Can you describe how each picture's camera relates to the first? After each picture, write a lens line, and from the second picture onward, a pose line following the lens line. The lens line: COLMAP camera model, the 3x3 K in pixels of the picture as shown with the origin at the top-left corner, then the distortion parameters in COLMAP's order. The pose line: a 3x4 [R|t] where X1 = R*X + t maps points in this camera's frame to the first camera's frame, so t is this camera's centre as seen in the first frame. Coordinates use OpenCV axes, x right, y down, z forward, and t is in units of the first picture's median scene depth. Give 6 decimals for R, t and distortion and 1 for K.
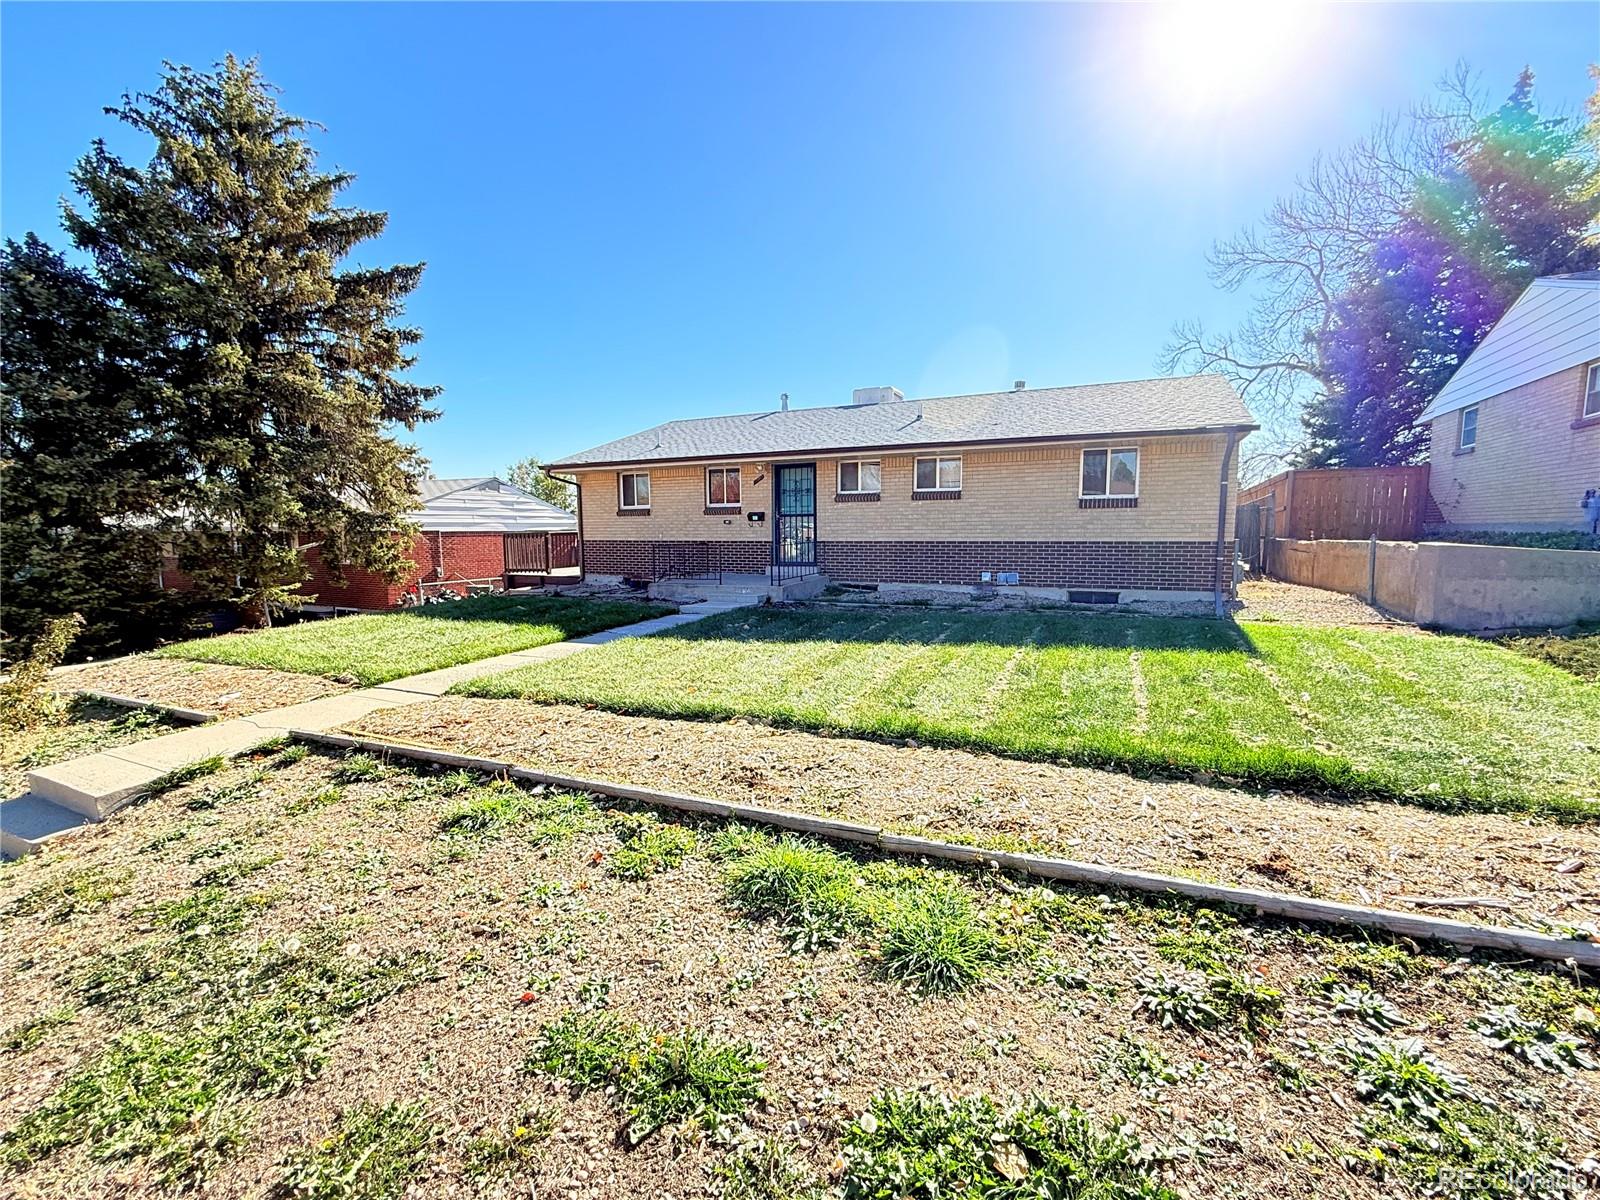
lens RADIAL K [[704.5, 0, 804.9], [0, 704.5, 600.4], [0, 0, 1]] dist [0.000987, 0.000769]
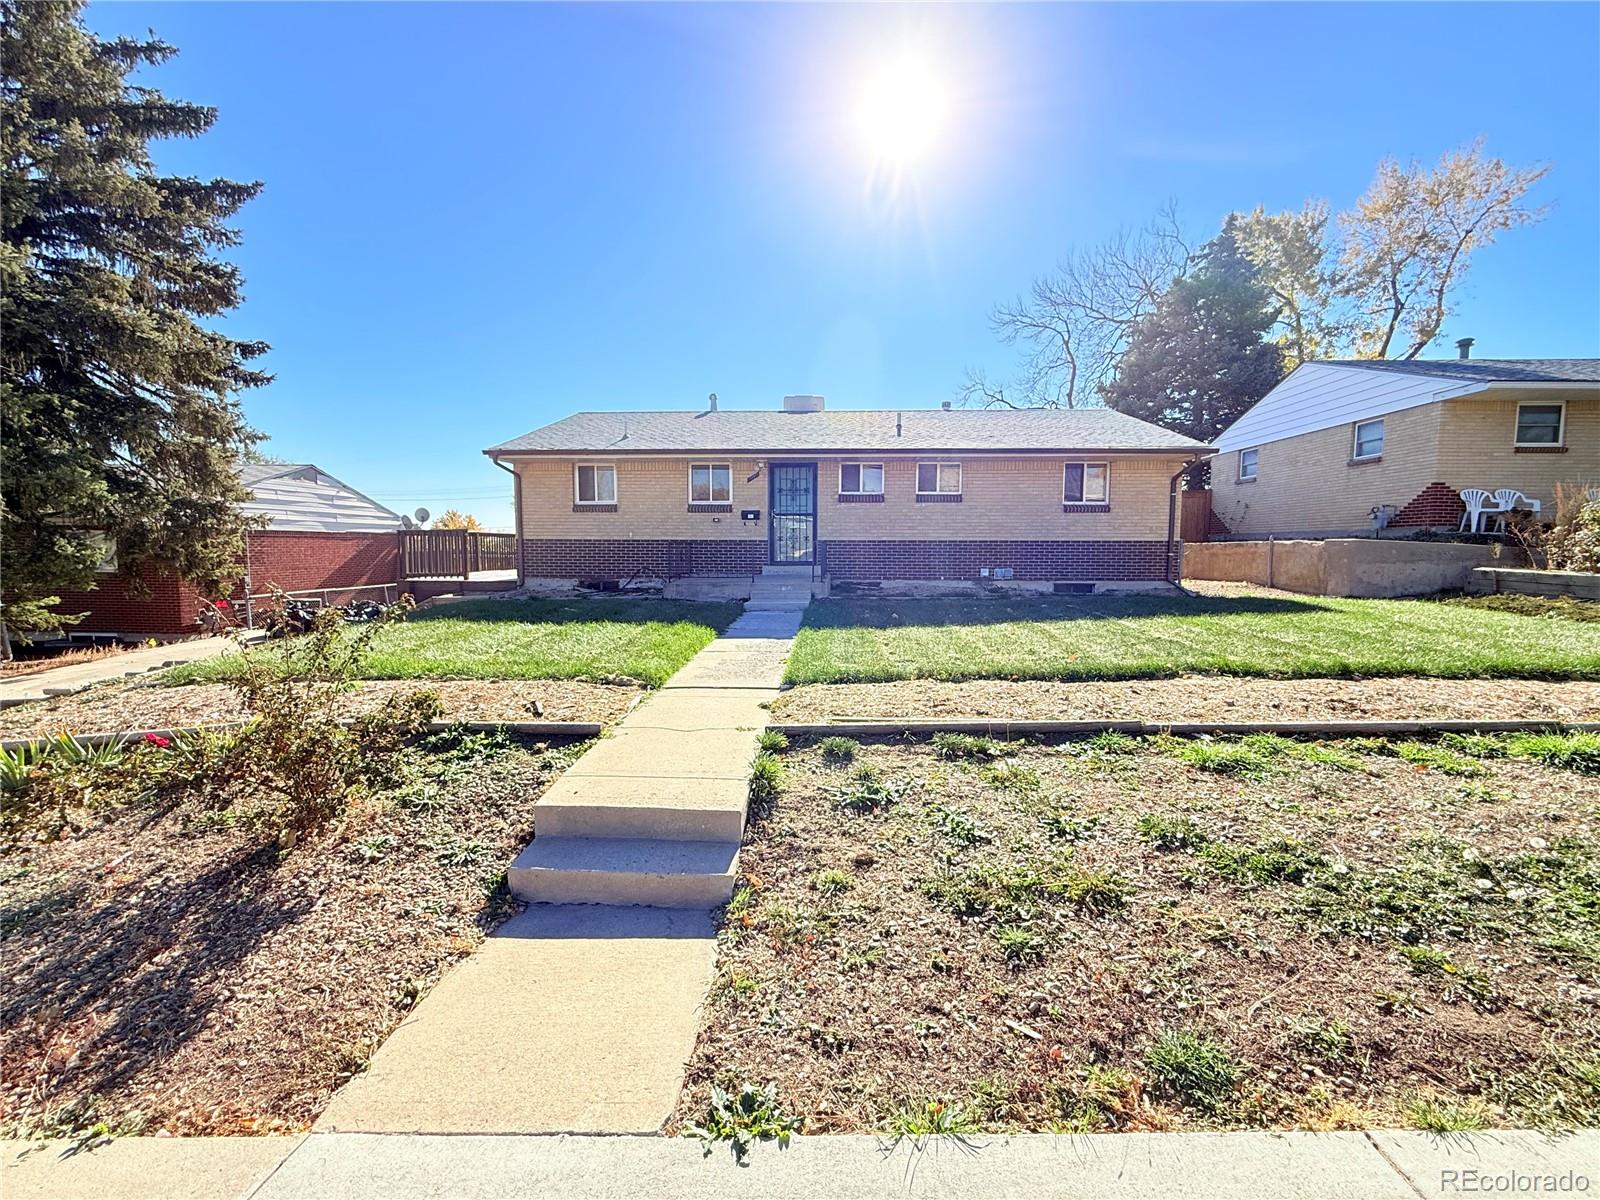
lens RADIAL K [[704.5, 0, 803.6], [0, 704.5, 600.7], [0, 0, 1]] dist [0.000987, 0.000769]
pose [[0.919614, -0.021834, 0.392216, -0.387485], [0.031362, 0.999348, -0.017903, 0.019333], [-0.391569, 0.028764, 0.919699, 0.076898]]
